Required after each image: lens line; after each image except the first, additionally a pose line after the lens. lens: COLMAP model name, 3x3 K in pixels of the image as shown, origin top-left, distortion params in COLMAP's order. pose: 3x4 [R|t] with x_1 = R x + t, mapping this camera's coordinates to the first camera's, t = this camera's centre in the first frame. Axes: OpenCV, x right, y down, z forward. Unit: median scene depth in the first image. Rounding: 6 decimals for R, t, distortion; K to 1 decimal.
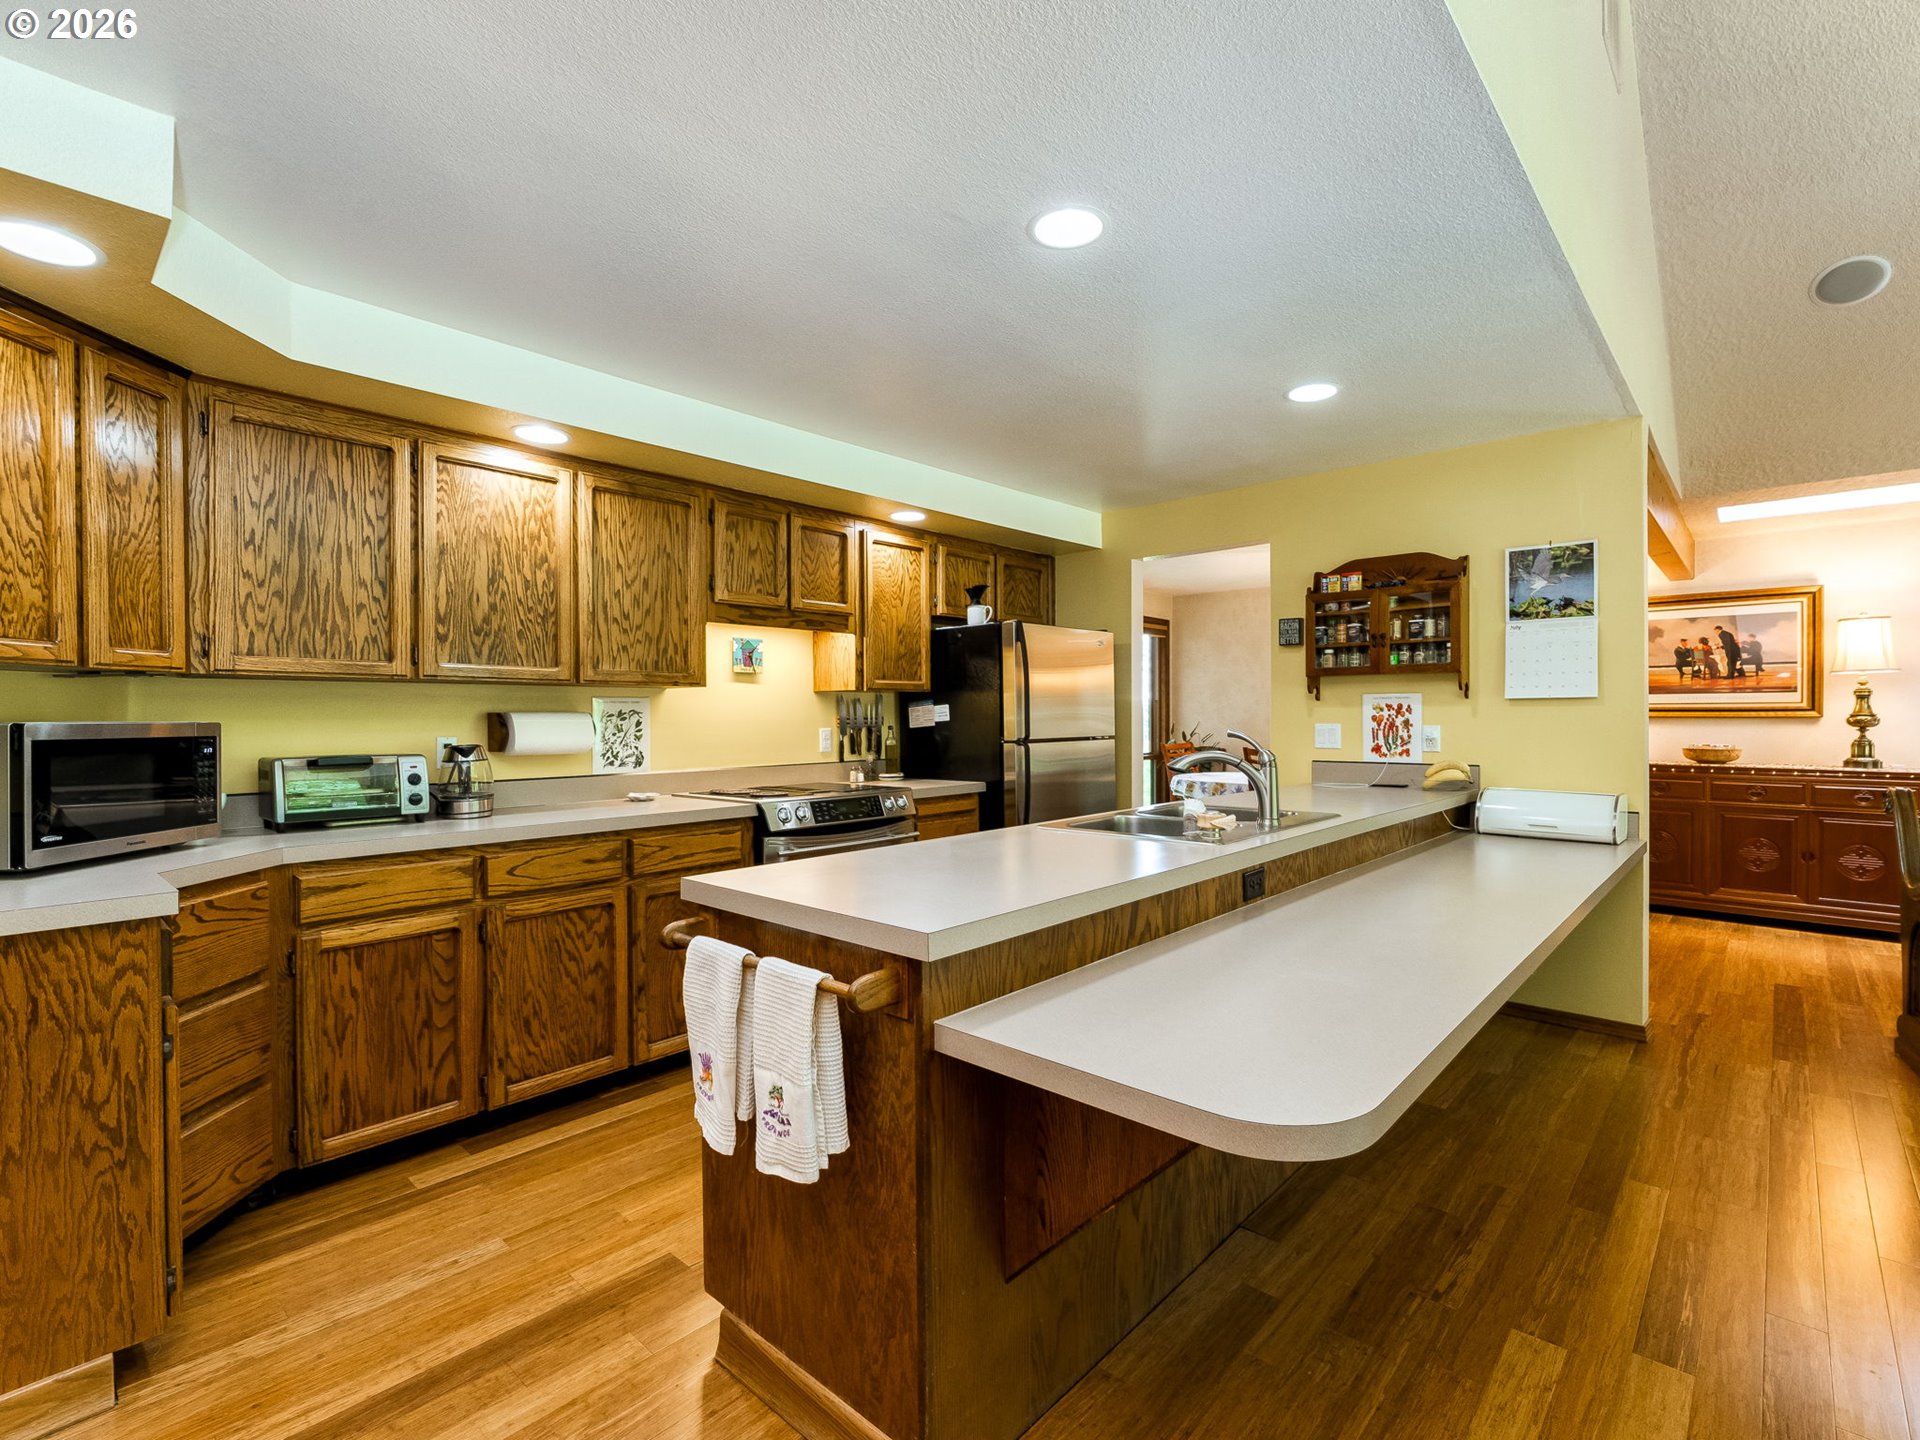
lens RADIAL K [[898.1, 0, 946.9], [0, 898.1, 719.5], [0, 0, 1]] dist [-0.002381, -0.000208]
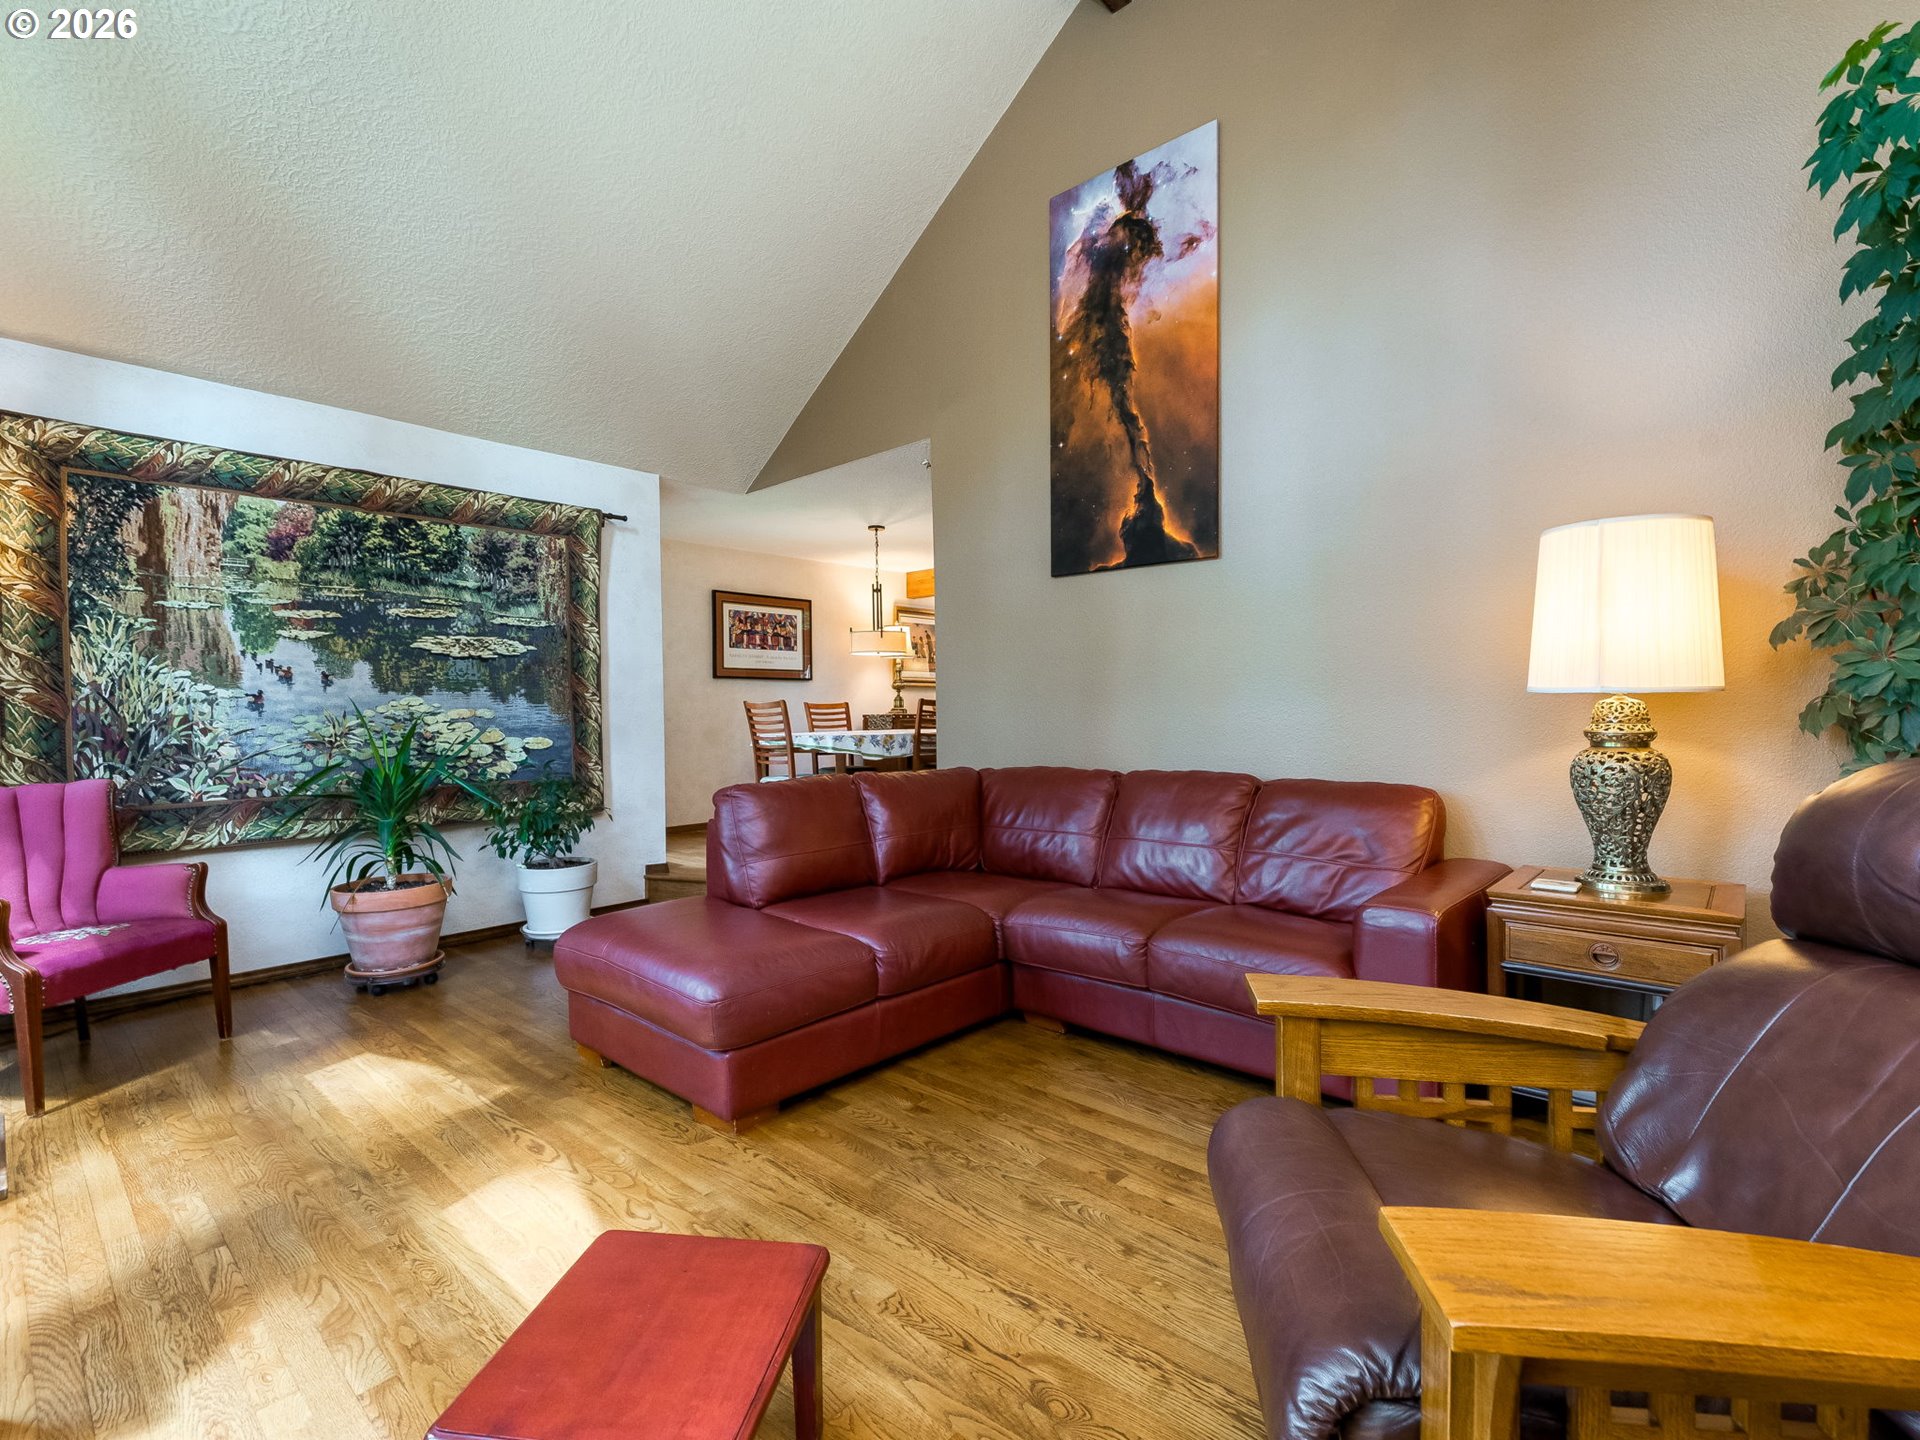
lens RADIAL K [[898.1, 0, 946.9], [0, 898.1, 719.5], [0, 0, 1]] dist [-0.002381, -0.000208]
pose [[-0.011877, -0.000593, 0.999929, -1.212928], [0.020682, 0.999786, 0.000838, 0.089911], [-0.999716, 0.020690, -0.011862, 1.604853]]
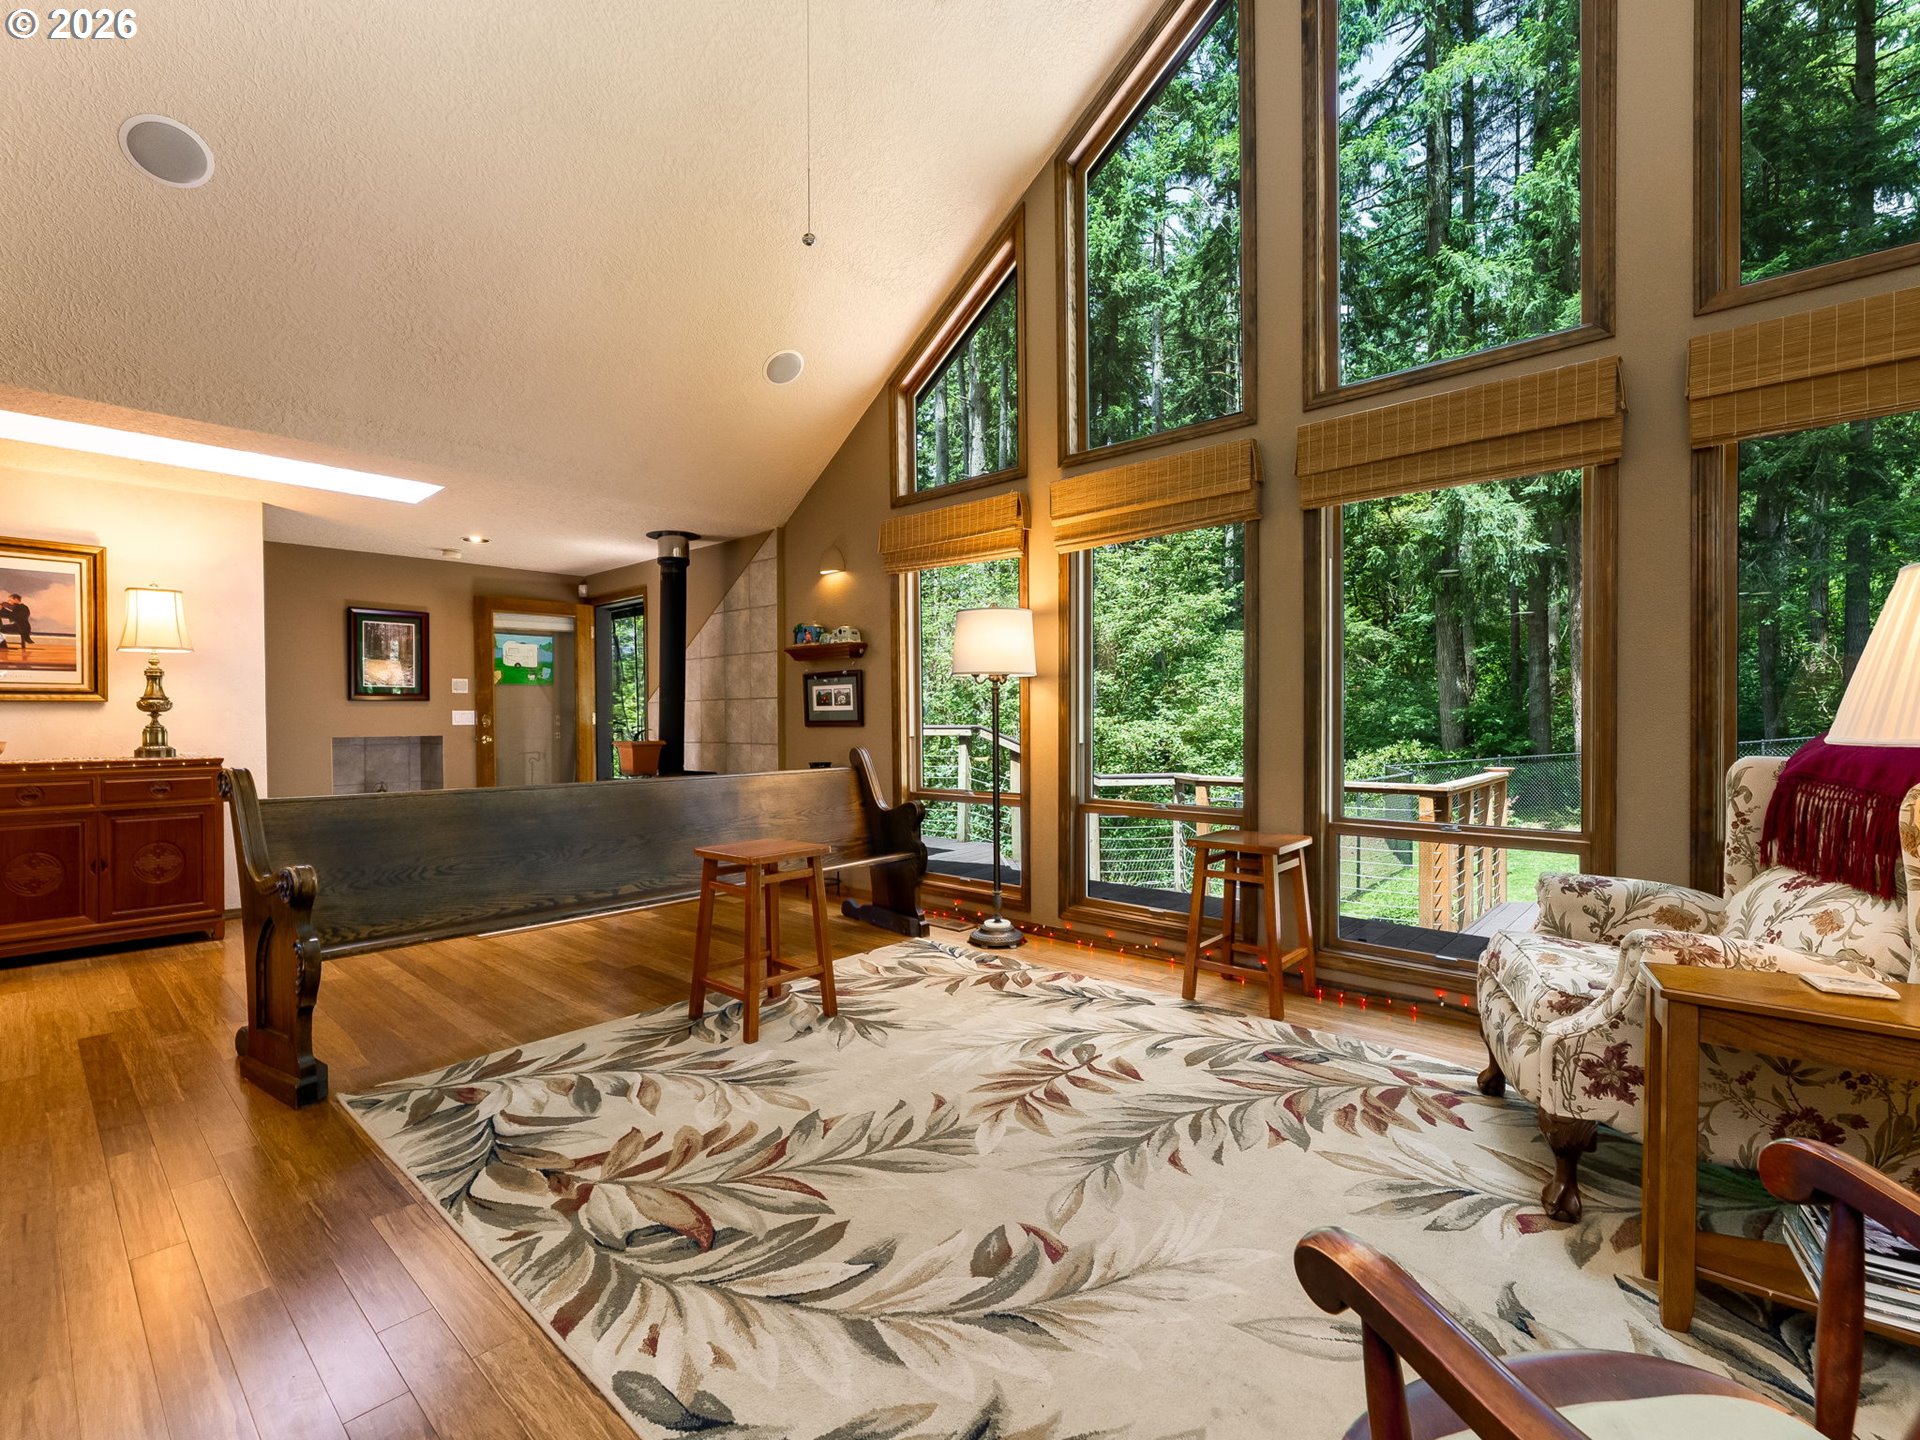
lens RADIAL K [[869.6, 0, 946.2], [0, 869.6, 725.3], [0, 0, 1]] dist [-0.001549, 0.000175]
pose [[-0.006483, -0.005311, 0.999965, 0.213413], [0.009634, 0.999939, 0.005373, 0.036155], [-0.999933, 0.009669, -0.006432, 0.308027]]
